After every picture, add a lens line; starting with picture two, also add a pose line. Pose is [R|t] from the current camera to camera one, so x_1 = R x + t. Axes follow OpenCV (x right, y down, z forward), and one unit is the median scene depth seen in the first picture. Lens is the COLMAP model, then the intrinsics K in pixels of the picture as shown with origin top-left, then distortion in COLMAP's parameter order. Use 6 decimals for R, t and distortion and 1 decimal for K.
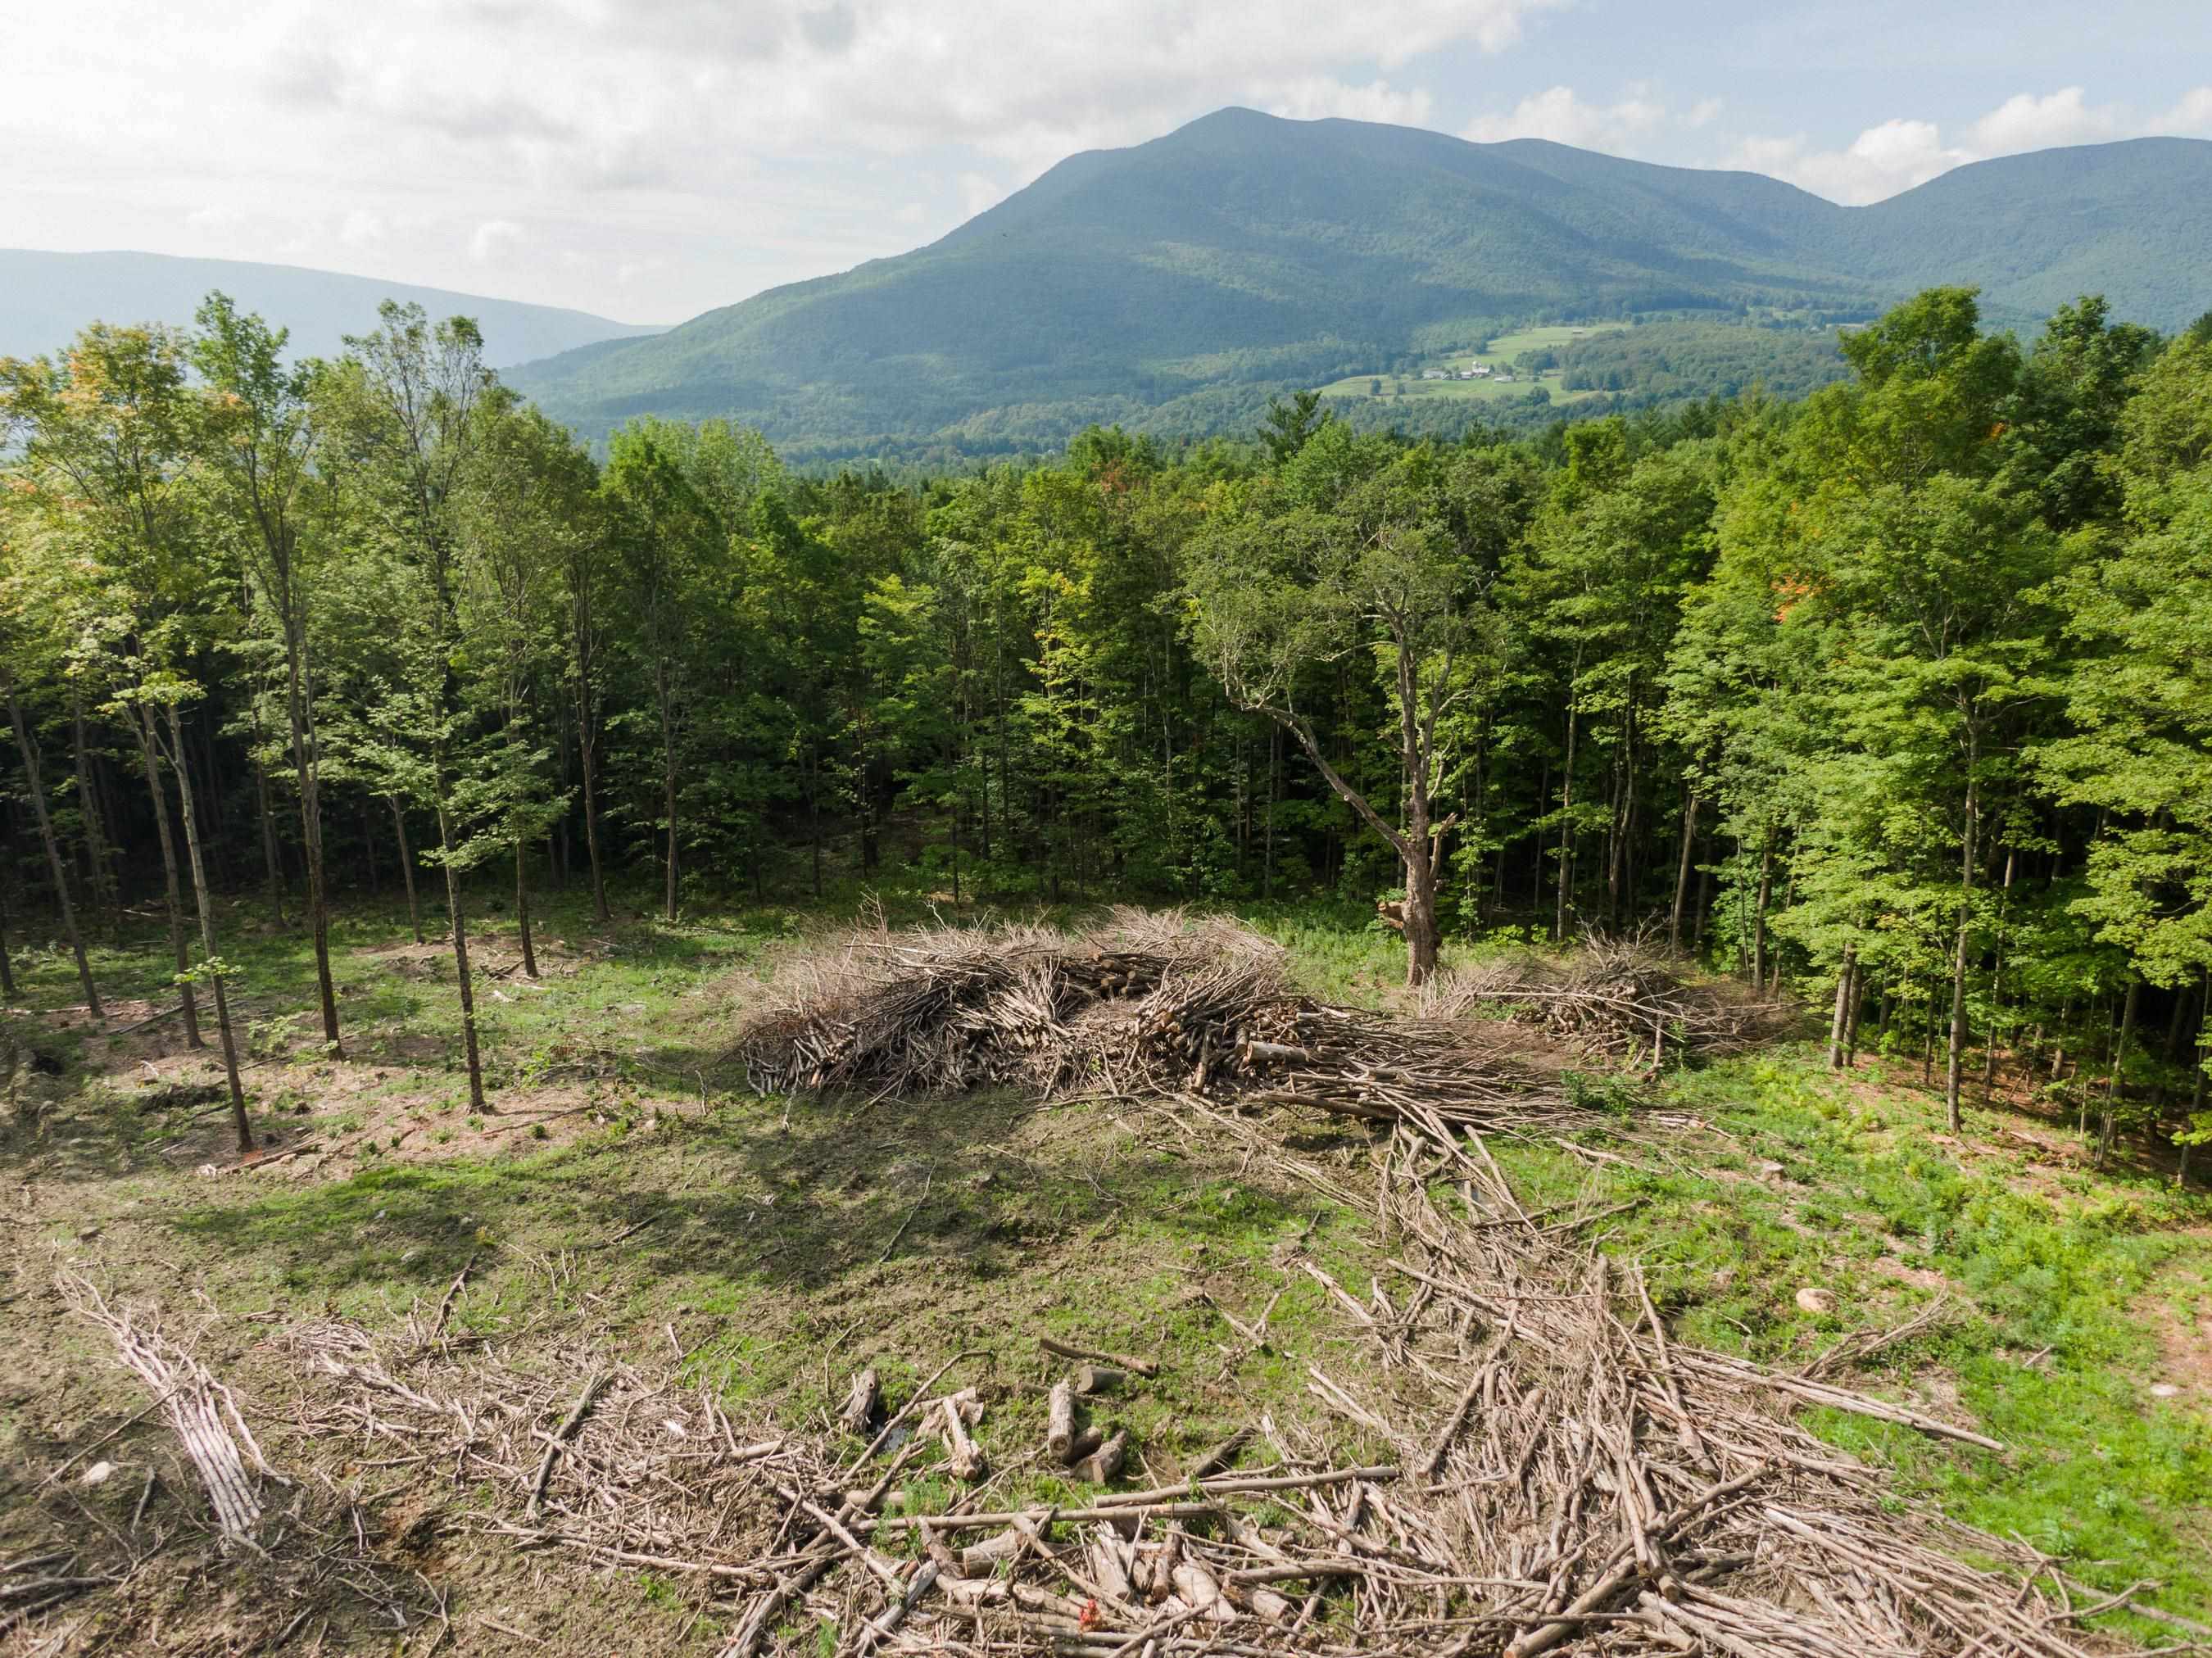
lens RADIAL K [[1576.9, 0, 1109.3], [0, 1576.9, 834.6], [0, 0, 1]] dist [0.037284, -0.052002]
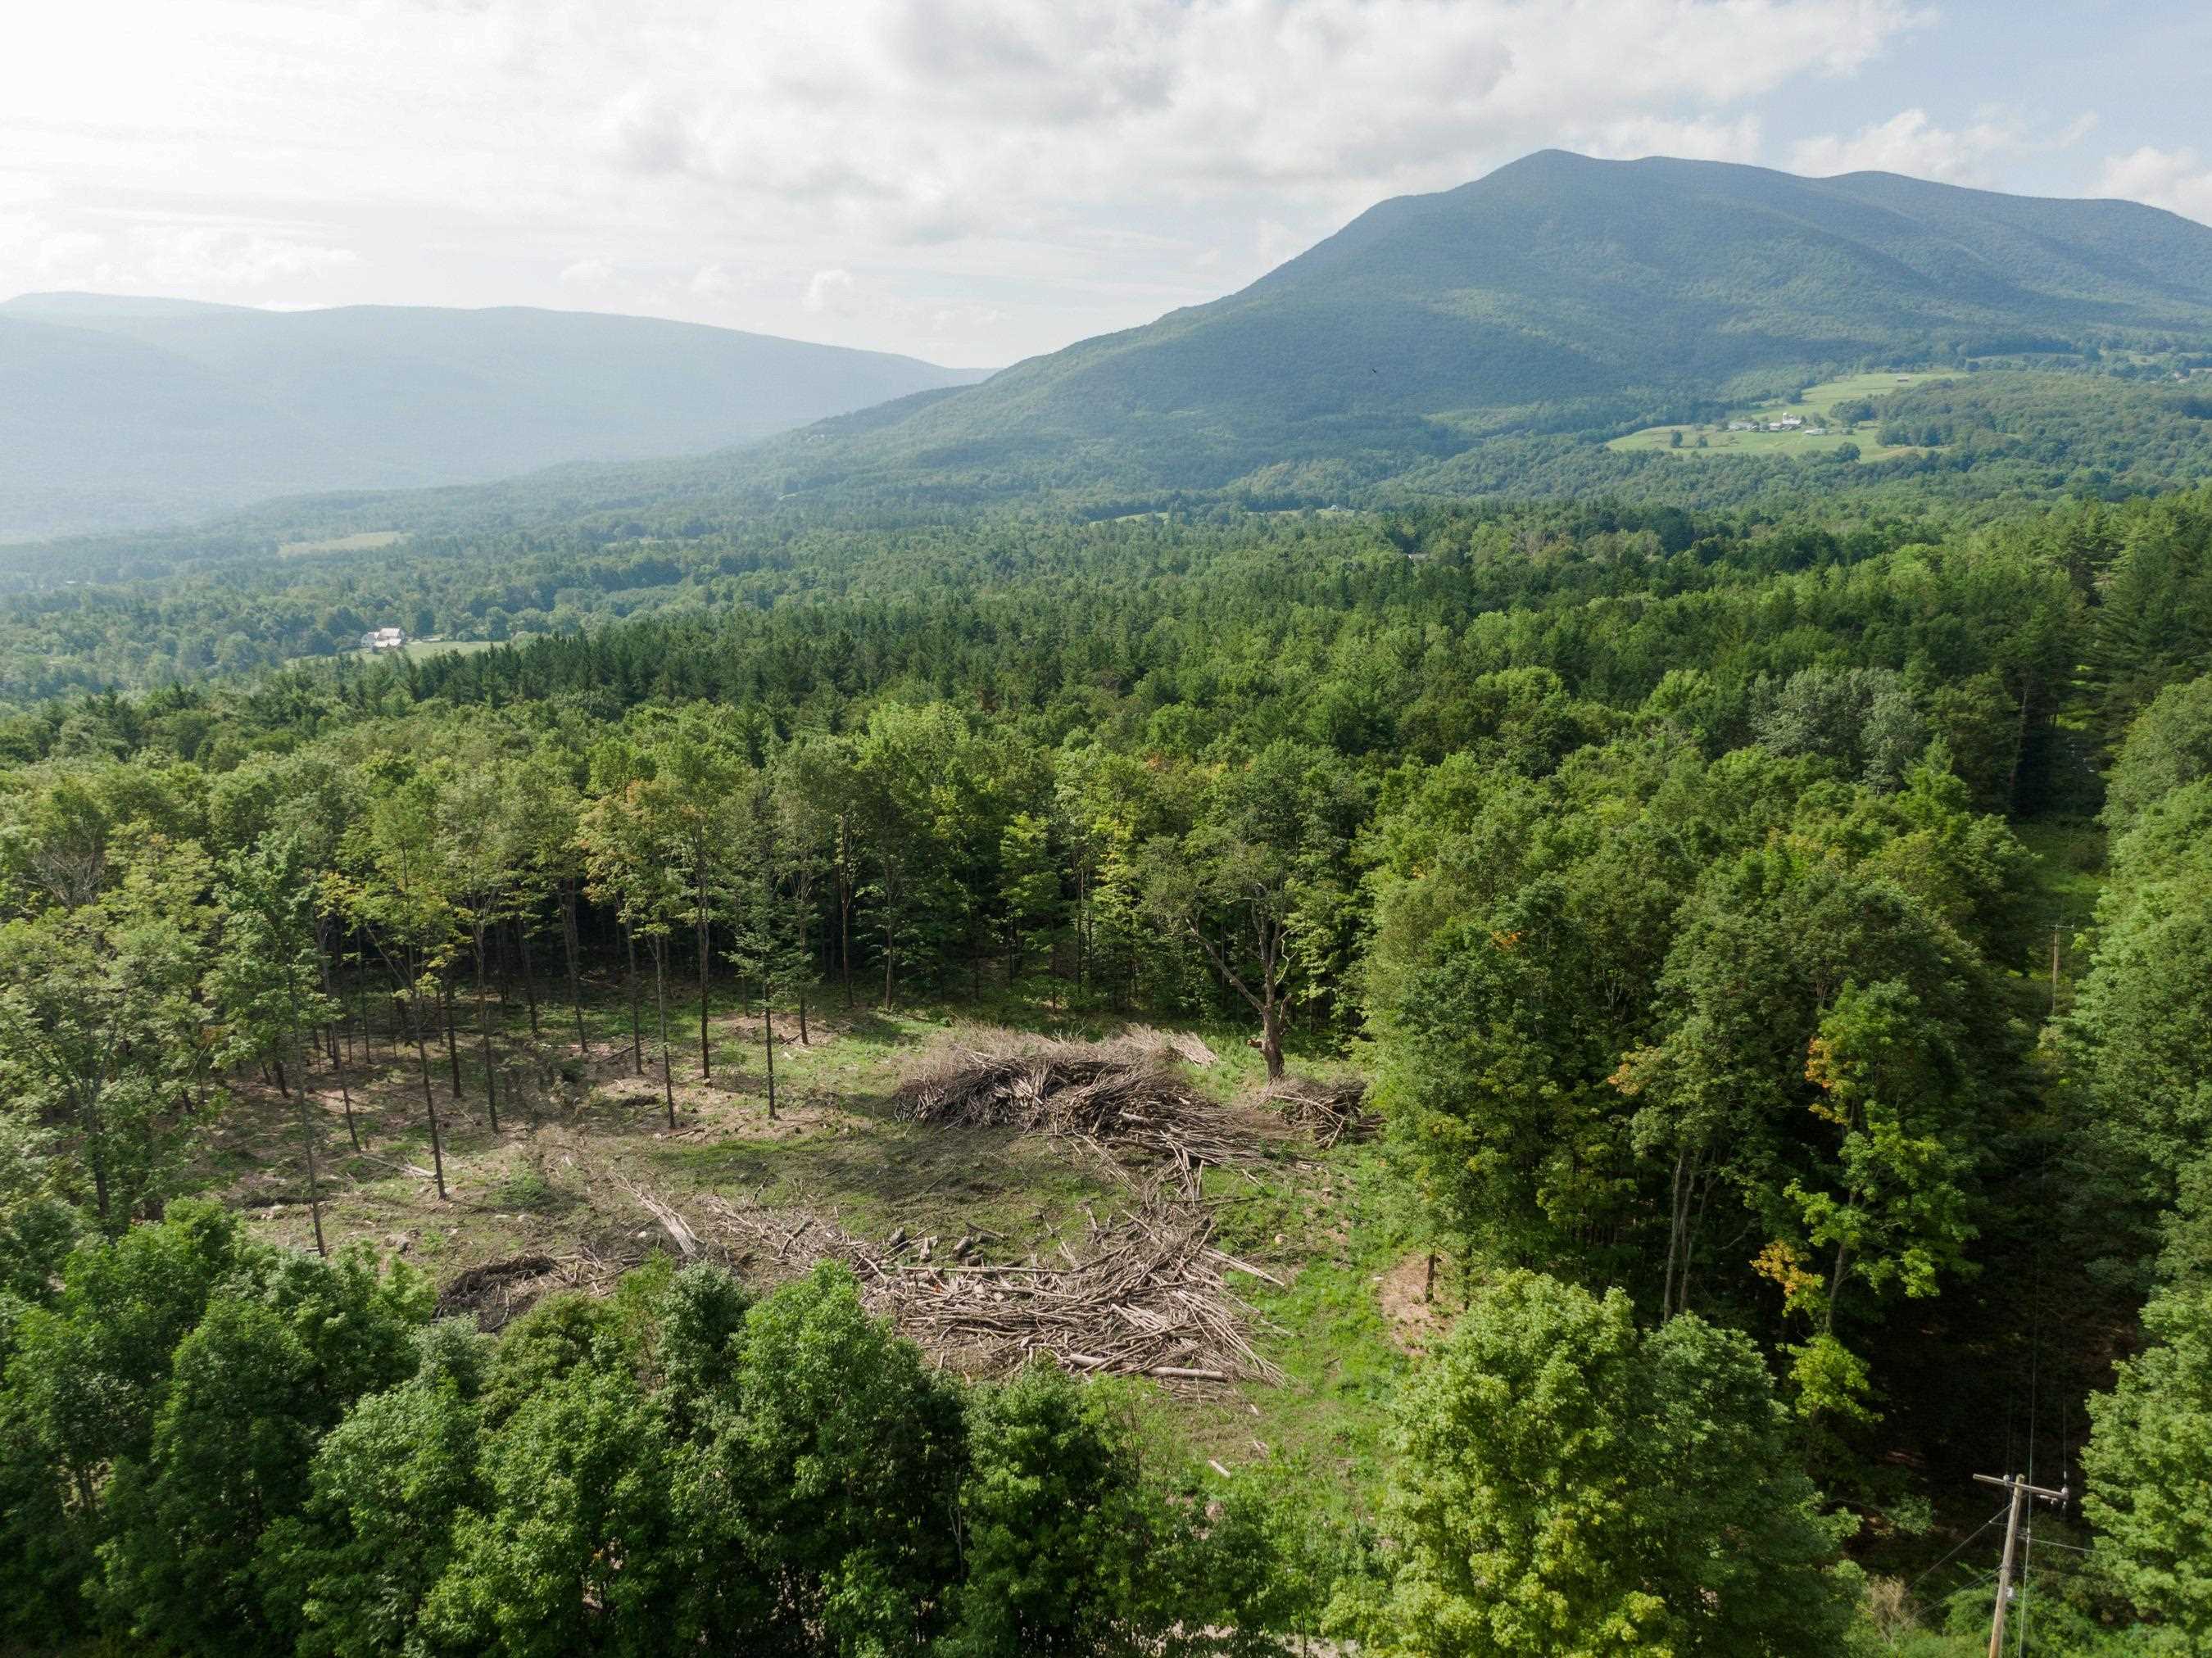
lens RADIAL K [[1572.2, 0, 1108.0], [0, 1572.2, 839.4], [0, 0, 1]] dist [0.059067, -0.095068]
pose [[0.982736, 0.045353, -0.179371, 0.418019], [-0.048593, 0.998725, -0.013707, -0.196903], [0.178521, 0.022187, 0.983686, -1.037676]]
